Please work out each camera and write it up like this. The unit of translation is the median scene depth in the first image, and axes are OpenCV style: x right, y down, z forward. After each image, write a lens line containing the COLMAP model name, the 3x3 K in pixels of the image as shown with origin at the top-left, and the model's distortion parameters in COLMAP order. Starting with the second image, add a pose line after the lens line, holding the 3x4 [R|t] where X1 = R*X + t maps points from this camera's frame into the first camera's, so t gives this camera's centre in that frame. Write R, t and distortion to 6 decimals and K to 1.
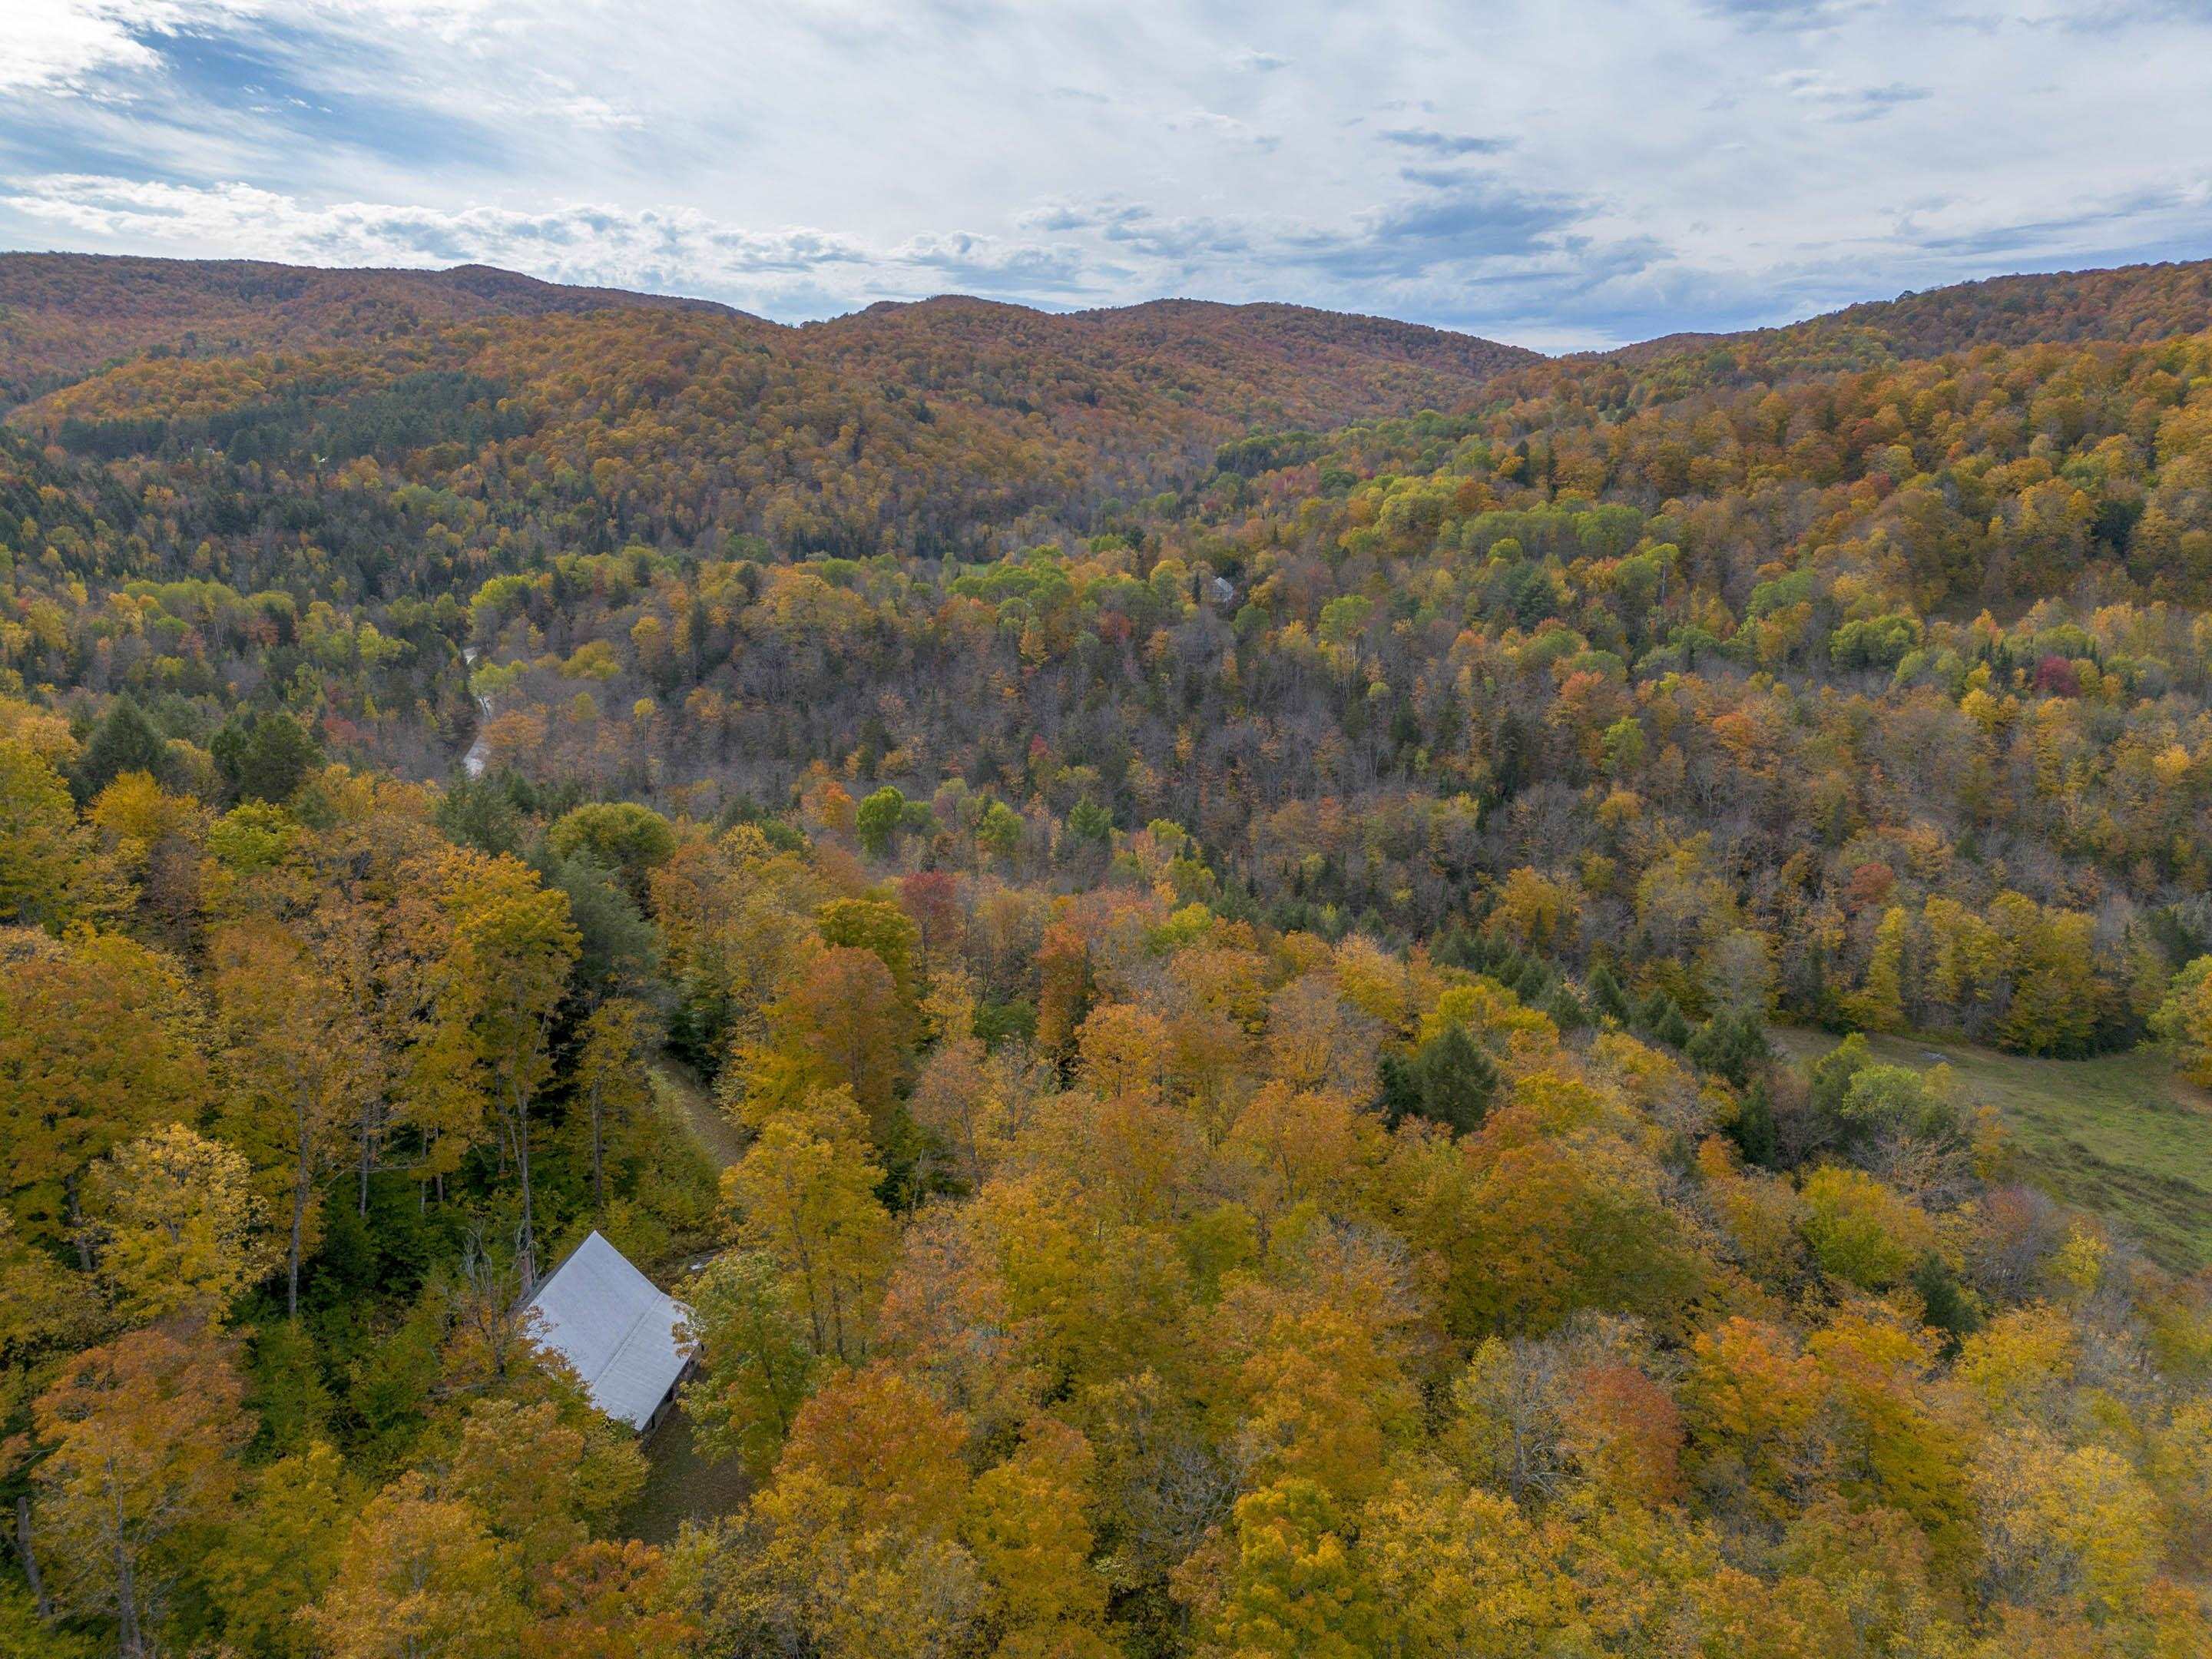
lens RADIAL K [[1551.7, 0, 1126.2], [0, 1551.7, 852.0], [0, 0, 1]] dist [0.071716, -0.057433]
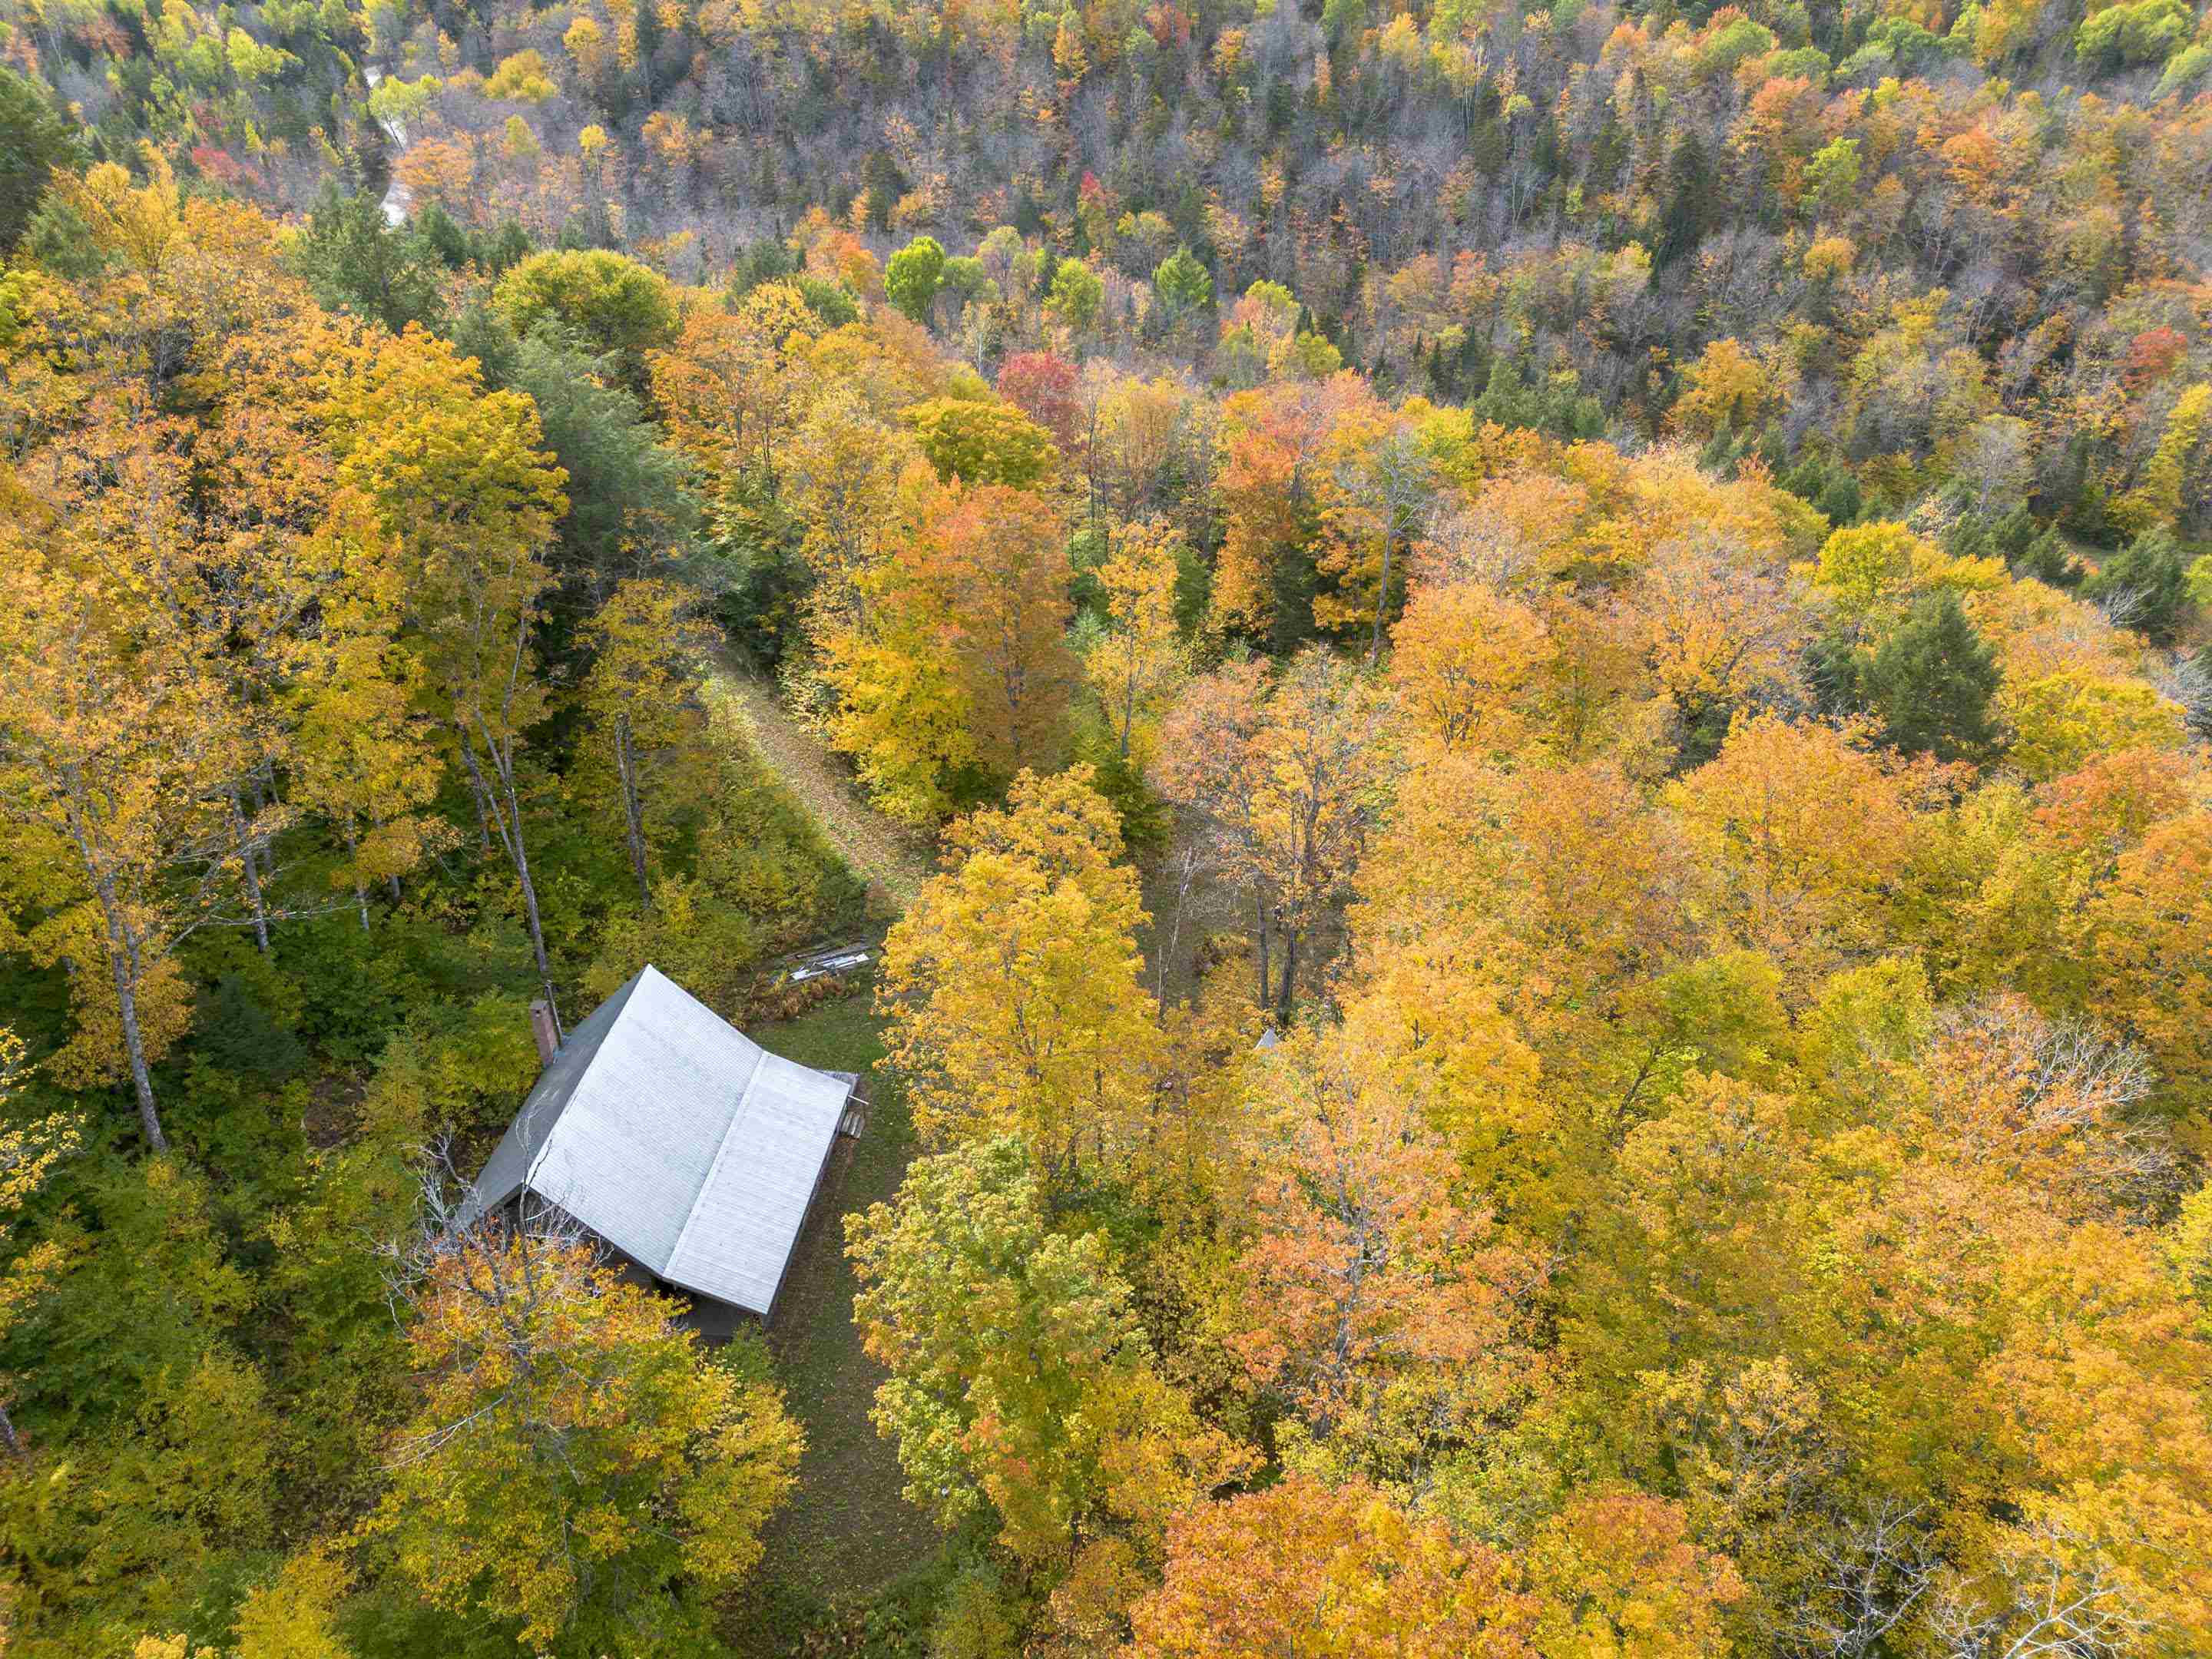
lens RADIAL K [[1551.7, 0, 1144.8], [0, 1551.7, 823.0], [0, 0, 1]] dist [0.071716, -0.057433]
pose [[0.999821, -0.010885, 0.015450, -0.058436], [0.005699, 0.953083, 0.302654, 0.000574], [-0.018019, -0.302512, 0.952975, 0.163282]]
